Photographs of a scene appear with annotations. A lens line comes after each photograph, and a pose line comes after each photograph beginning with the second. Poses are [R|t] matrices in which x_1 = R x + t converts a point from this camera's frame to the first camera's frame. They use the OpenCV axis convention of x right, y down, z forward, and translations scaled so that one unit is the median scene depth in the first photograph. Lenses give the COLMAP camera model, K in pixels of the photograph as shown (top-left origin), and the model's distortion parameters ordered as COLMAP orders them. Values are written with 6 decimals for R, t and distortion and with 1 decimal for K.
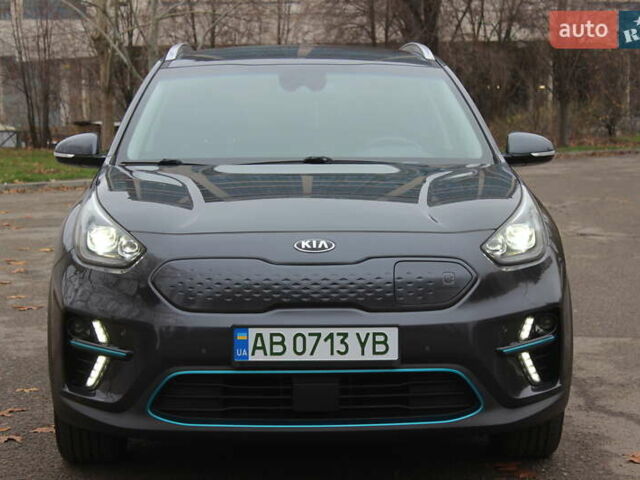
lens RADIAL K [[1643.2, 0, 320.0], [0, 1643.2, 240.0], [0, 0, 1]] dist [0.061320, 0.319032]
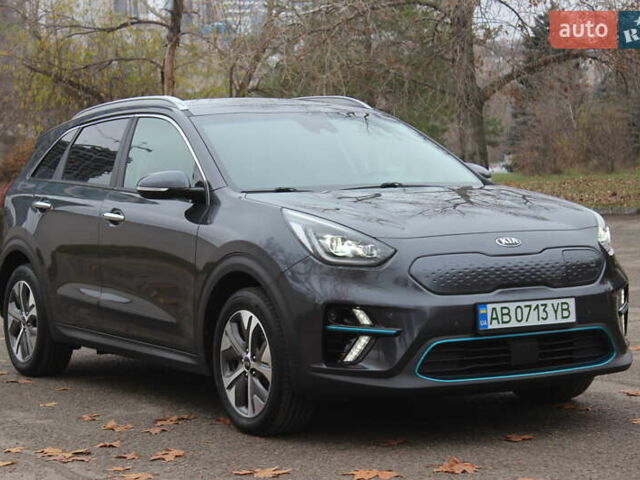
lens RADIAL K [[1643.2, 0, 320.0], [0, 1643.2, 240.0], [0, 0, 1]] dist [0.061320, 0.319032]
pose [[0.874994, -0.038876, 0.482570, -0.792406], [0.059208, 0.997881, -0.026965, 0.029365], [-0.480500, 0.052166, 0.875442, -0.100139]]
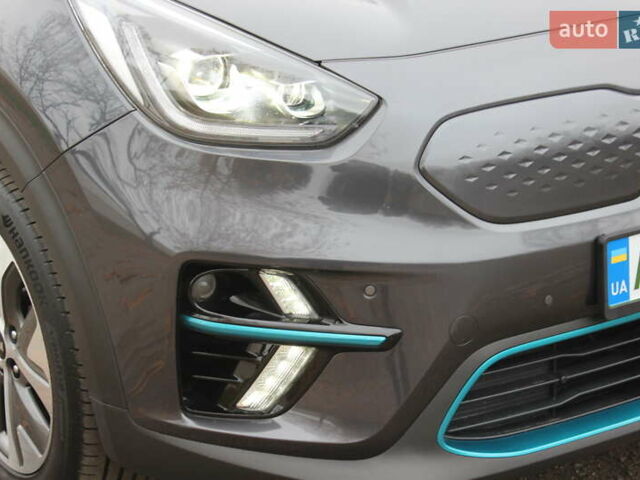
lens RADIAL K [[1596.5, 0, 320.0], [0, 1596.5, 240.0], [0, 0, 1]] dist [0.047341, 0.068010]
pose [[0.841901, -0.192439, 0.504152, -0.352134], [0.076431, 0.967358, 0.241615, -0.064780], [-0.534192, -0.164883, 0.829128, 0.653110]]
